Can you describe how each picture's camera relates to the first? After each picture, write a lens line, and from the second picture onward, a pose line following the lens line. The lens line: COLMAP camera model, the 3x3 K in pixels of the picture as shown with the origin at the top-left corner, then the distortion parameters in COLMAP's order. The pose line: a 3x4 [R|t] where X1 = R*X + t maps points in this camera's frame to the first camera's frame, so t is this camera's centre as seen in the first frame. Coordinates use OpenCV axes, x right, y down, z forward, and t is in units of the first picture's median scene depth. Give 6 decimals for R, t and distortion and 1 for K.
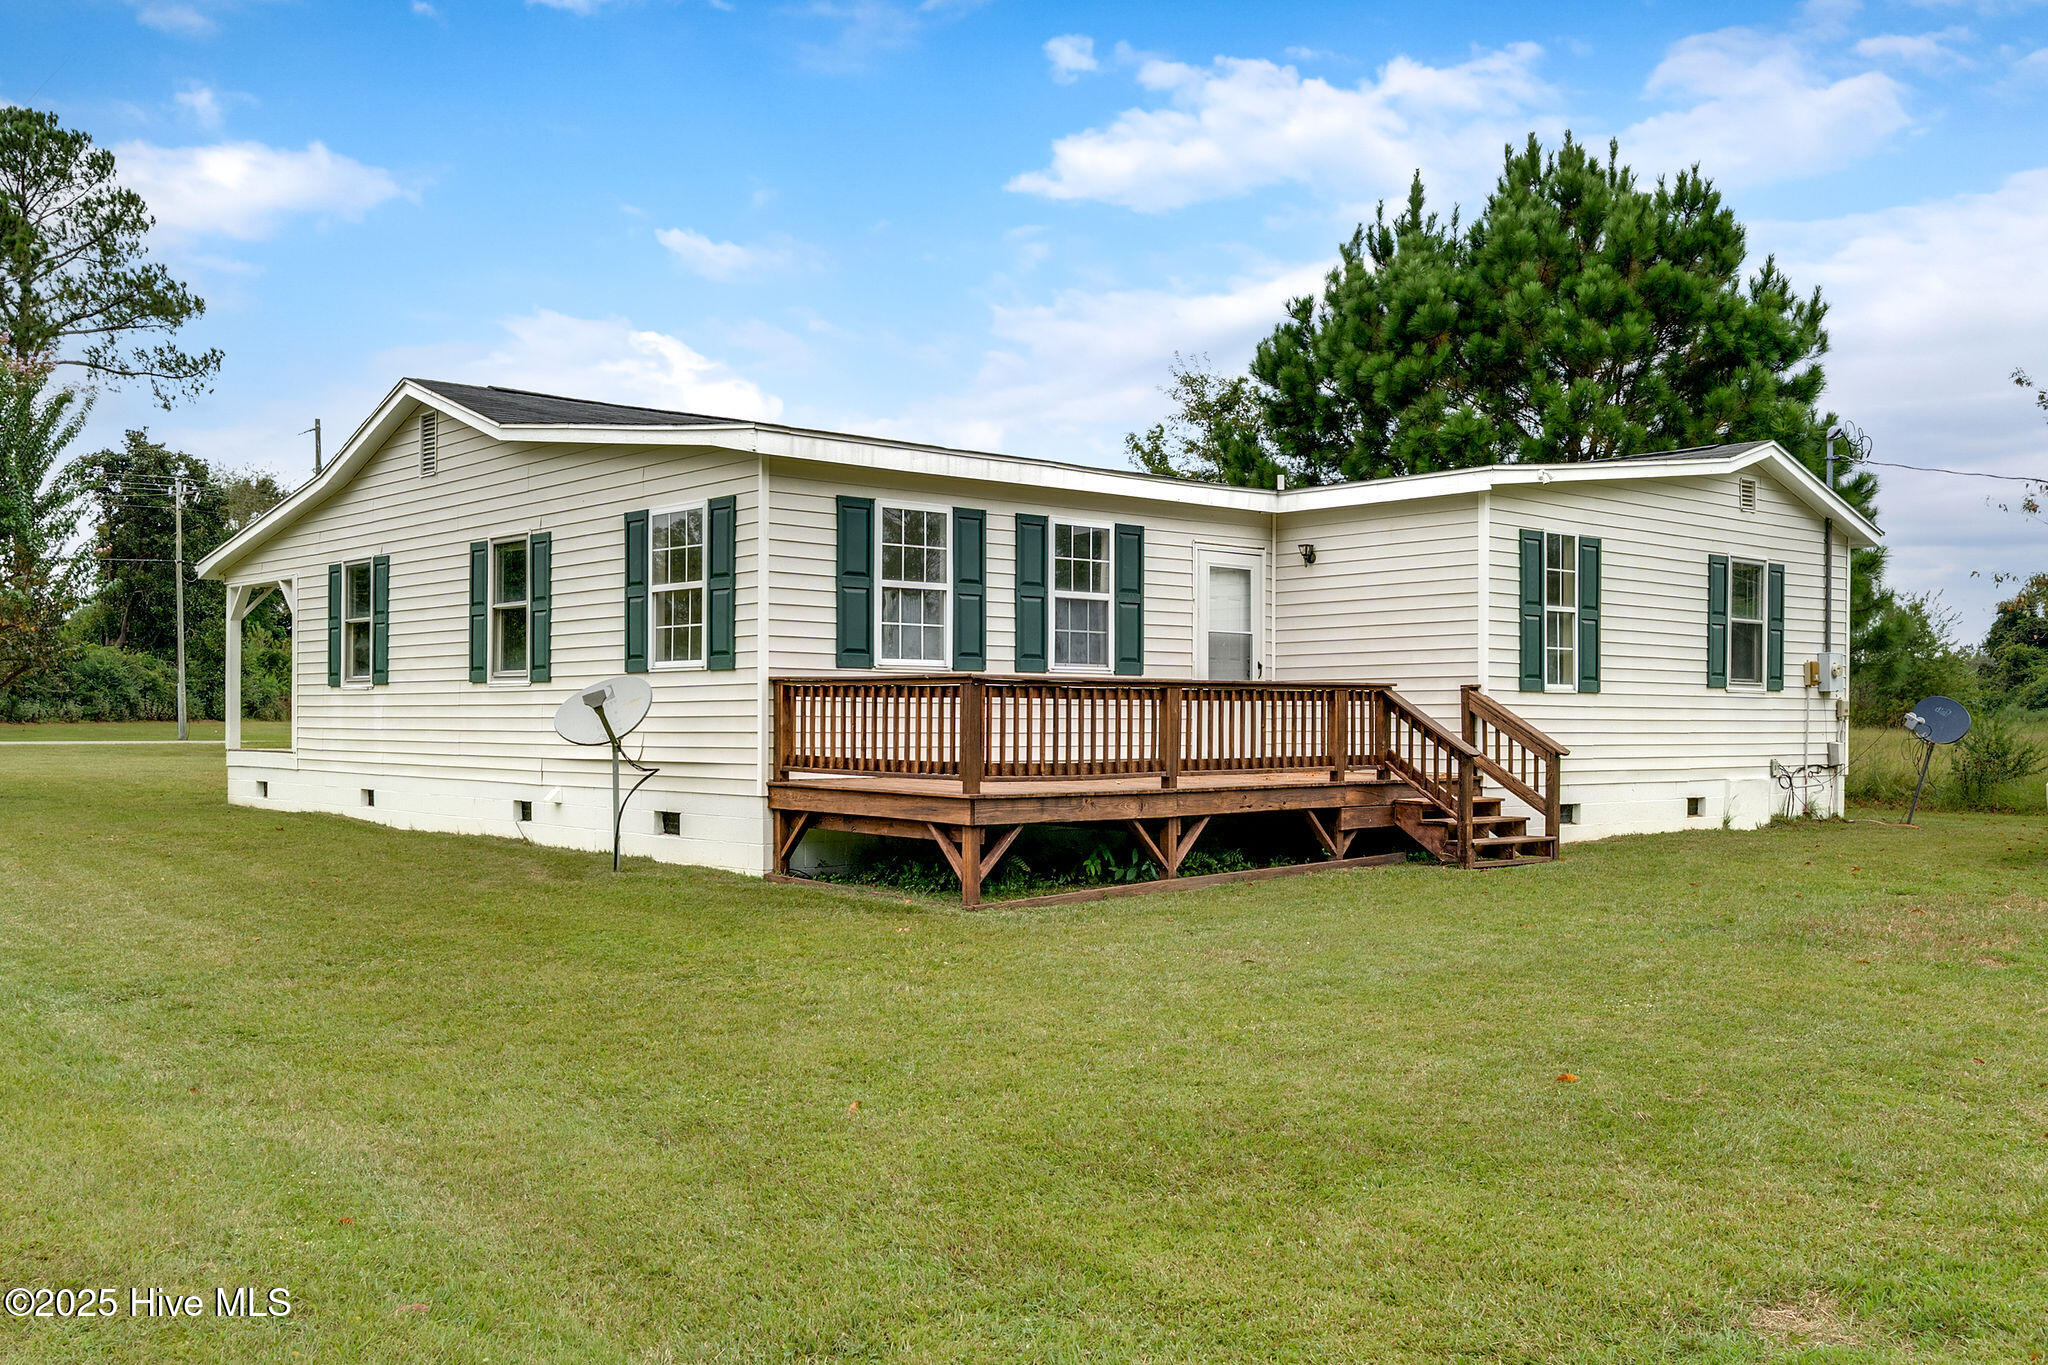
lens RADIAL K [[1678.7, 0, 1024.0], [0, 1678.7, 682.5], [0, 0, 1]] dist [-0.002179, -0.005967]
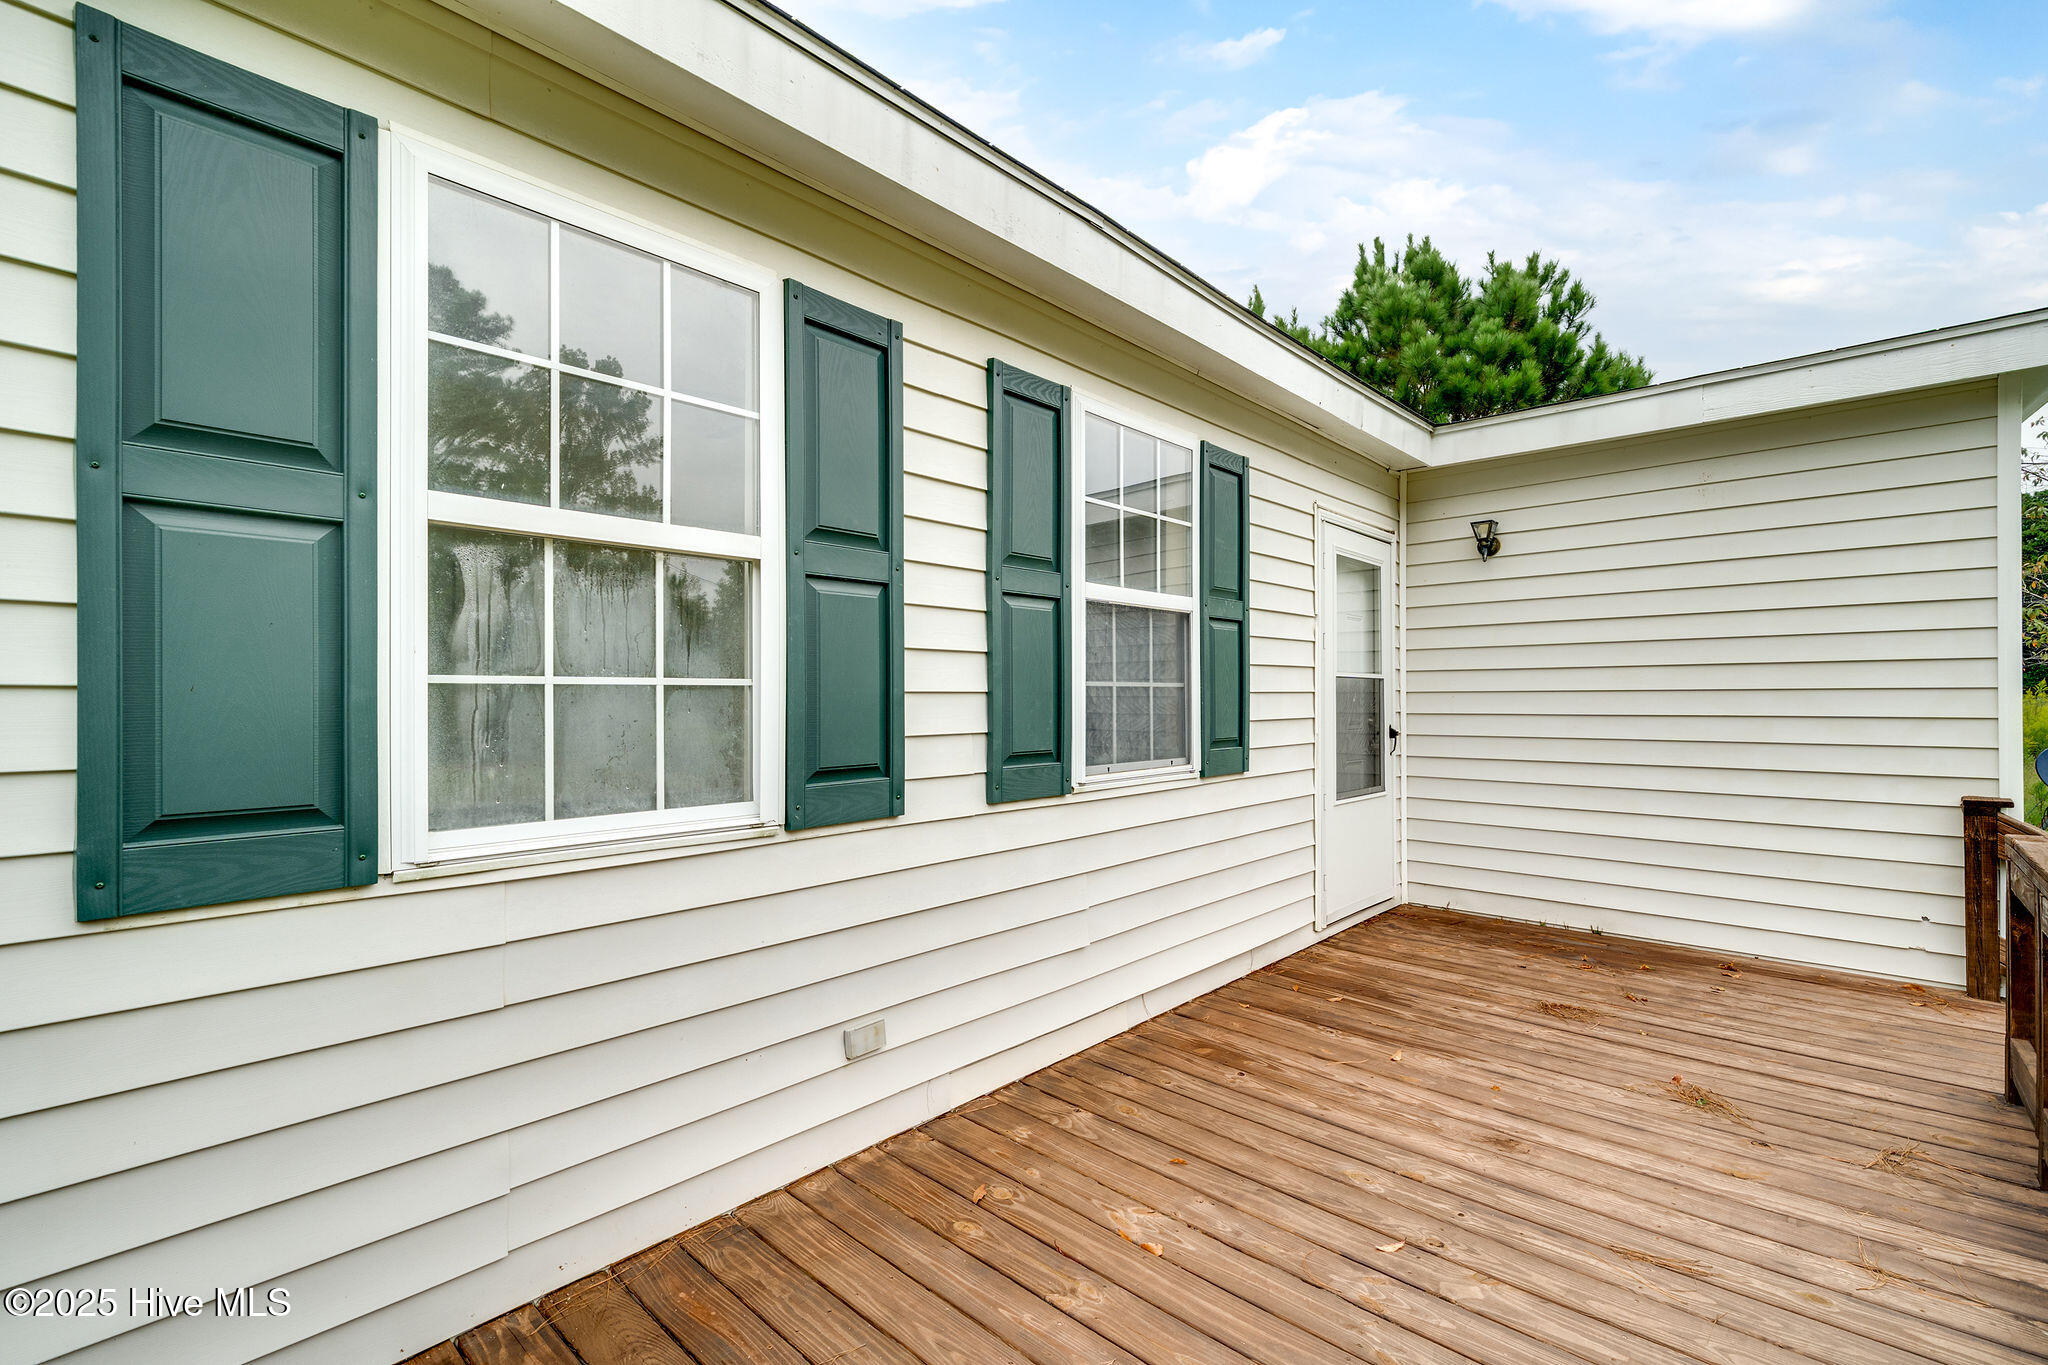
lens RADIAL K [[977.6, 0, 1024.0], [0, 977.6, 682.5], [0, 0, 1]] dist [0.000231, -0.000384]
pose [[0.996724, -0.000495, 0.080876, -0.014121], [0.000431, 1.000000, 0.000817, -0.032145], [-0.080876, -0.000779, 0.996724, 0.787873]]
